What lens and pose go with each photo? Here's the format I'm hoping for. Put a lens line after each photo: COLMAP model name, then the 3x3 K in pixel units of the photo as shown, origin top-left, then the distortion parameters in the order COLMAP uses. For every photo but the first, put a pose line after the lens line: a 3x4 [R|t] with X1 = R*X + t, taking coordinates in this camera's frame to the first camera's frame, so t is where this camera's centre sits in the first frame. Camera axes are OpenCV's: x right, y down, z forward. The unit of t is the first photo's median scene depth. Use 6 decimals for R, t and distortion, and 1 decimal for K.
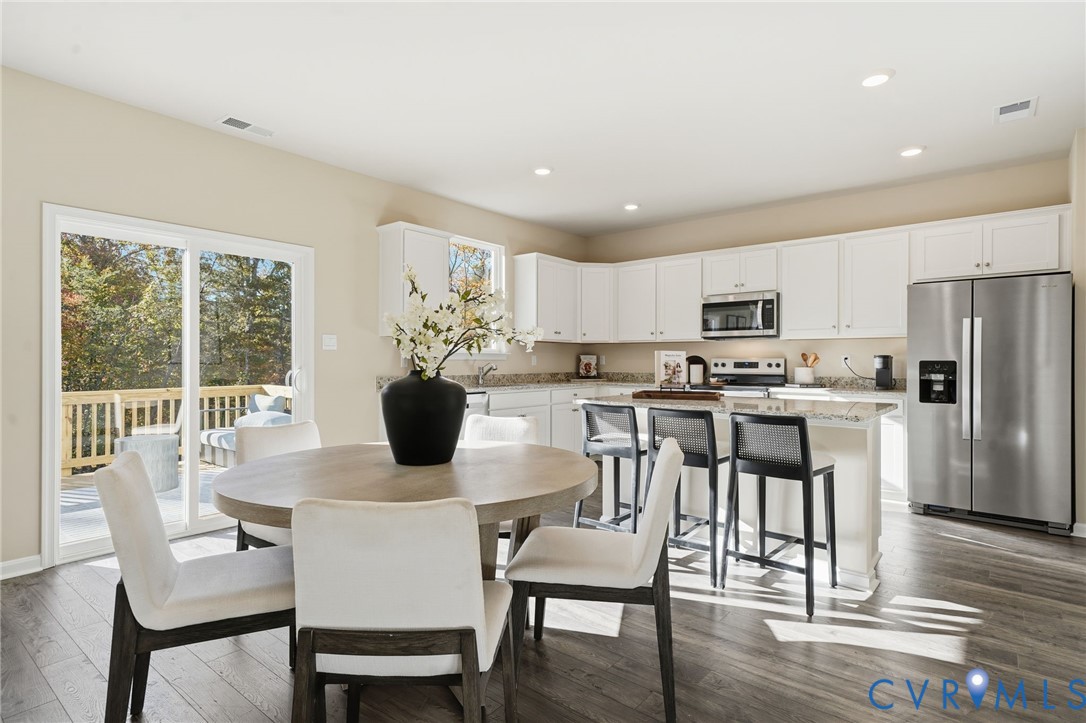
lens RADIAL K [[568.9, 0, 538.9], [0, 568.9, 362.7], [0, 0, 1]] dist [0.018366, 0.000647]
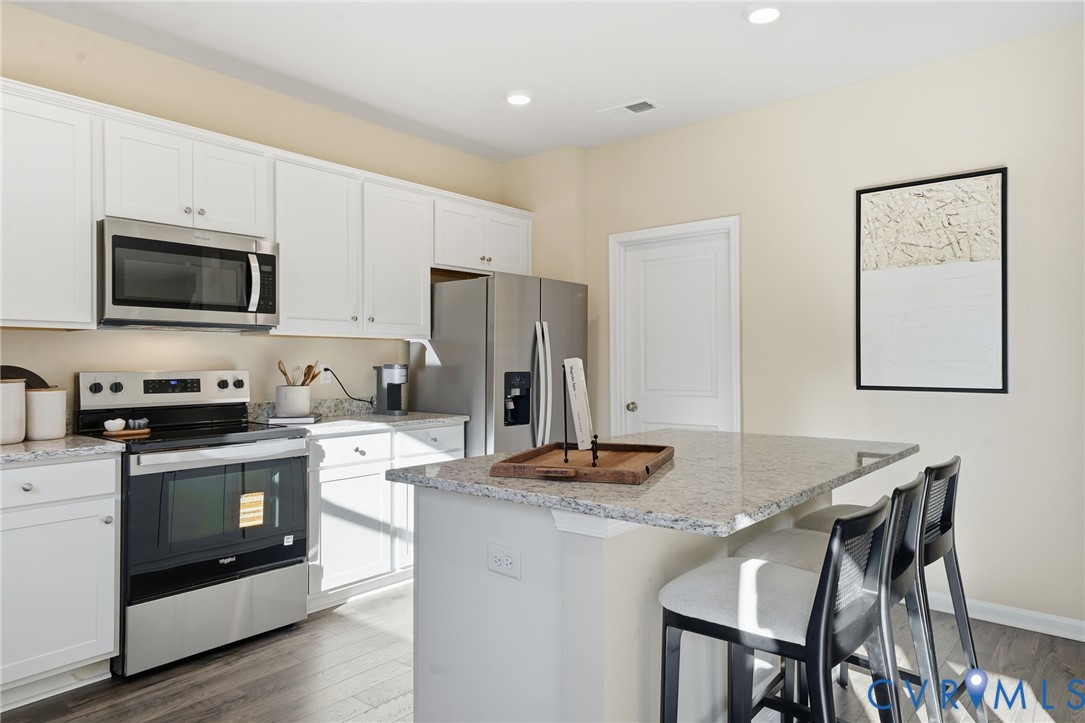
lens RADIAL K [[699.0, 0, 541.4], [0, 699.0, 360.0], [0, 0, 1]] dist [0.024433, 0.003665]
pose [[0.011655, 0.003921, 0.999924, -0.206280], [0.009621, 0.999946, -0.004033, -0.011864], [-0.999886, 0.009667, 0.011616, 0.717708]]
